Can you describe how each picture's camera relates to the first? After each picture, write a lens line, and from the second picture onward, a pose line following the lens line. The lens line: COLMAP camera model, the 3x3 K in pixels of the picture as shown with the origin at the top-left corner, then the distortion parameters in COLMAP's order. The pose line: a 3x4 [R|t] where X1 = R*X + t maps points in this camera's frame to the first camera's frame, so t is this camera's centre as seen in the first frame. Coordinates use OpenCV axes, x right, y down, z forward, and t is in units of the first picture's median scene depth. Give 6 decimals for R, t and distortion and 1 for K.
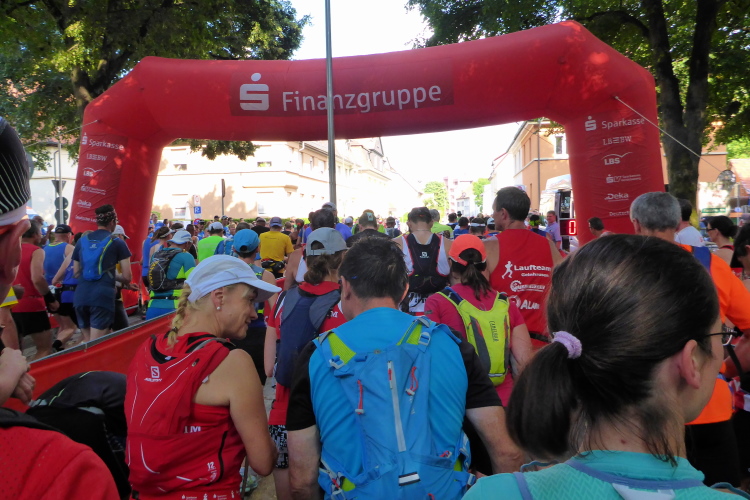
lens RADIAL K [[636.7, 0, 375.0], [0, 636.7, 250.0], [0, 0, 1]] dist [-0.036345, 0.012105]
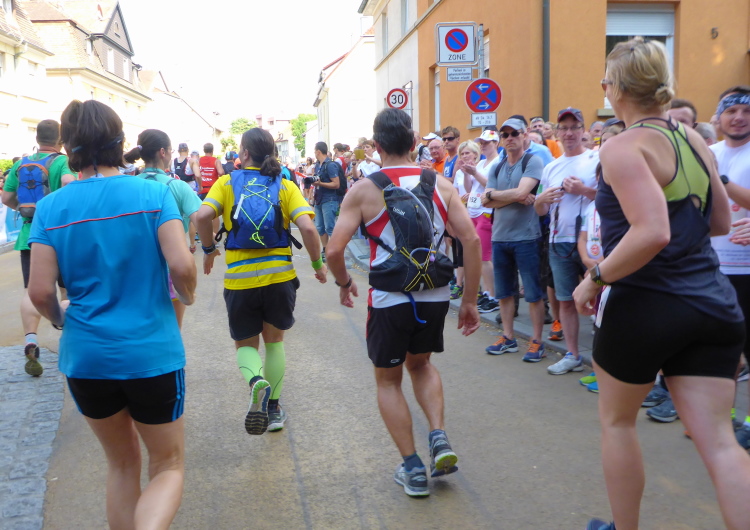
lens RADIAL K [[690.0, 0, 375.0], [0, 690.0, 265.0], [0, 0, 1]] dist [-0.069357, 0.001963]
pose [[0.964031, -0.036765, 0.263235, 0.379573], [0.012591, 0.995592, 0.092937, -0.096952], [-0.265492, -0.086279, 0.960245, 2.345757]]
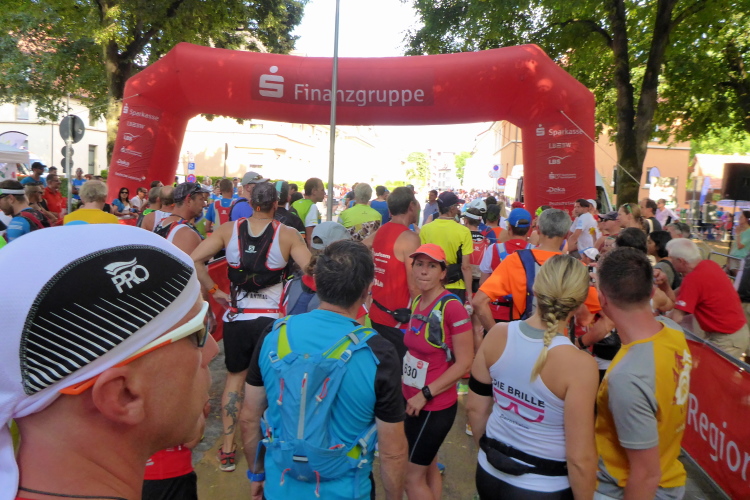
lens RADIAL K [[636.4, 0, 368.6], [0, 636.4, 250.7], [0, 0, 1]] dist [-0.040124, 0.004392]
pose [[0.997270, 0.068566, 0.027415, -0.013109], [-0.069993, 0.996028, 0.055036, -0.005197], [-0.023532, -0.056804, 0.998108, -0.193855]]
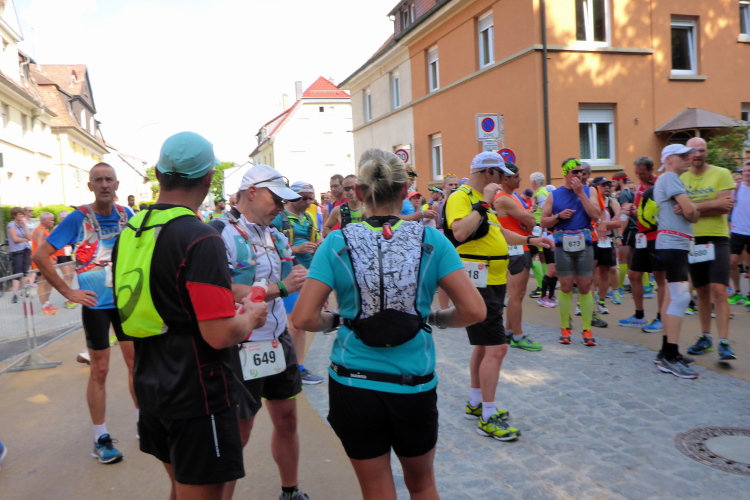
lens RADIAL K [[636.7, 0, 375.0], [0, 636.7, 250.0], [0, 0, 1]] dist [-0.036345, 0.012105]
pose [[0.906352, -0.048977, 0.419675, -0.038423], [0.043599, 0.998798, 0.022404, -0.090578], [-0.420268, -0.002009, 0.907398, 2.127450]]
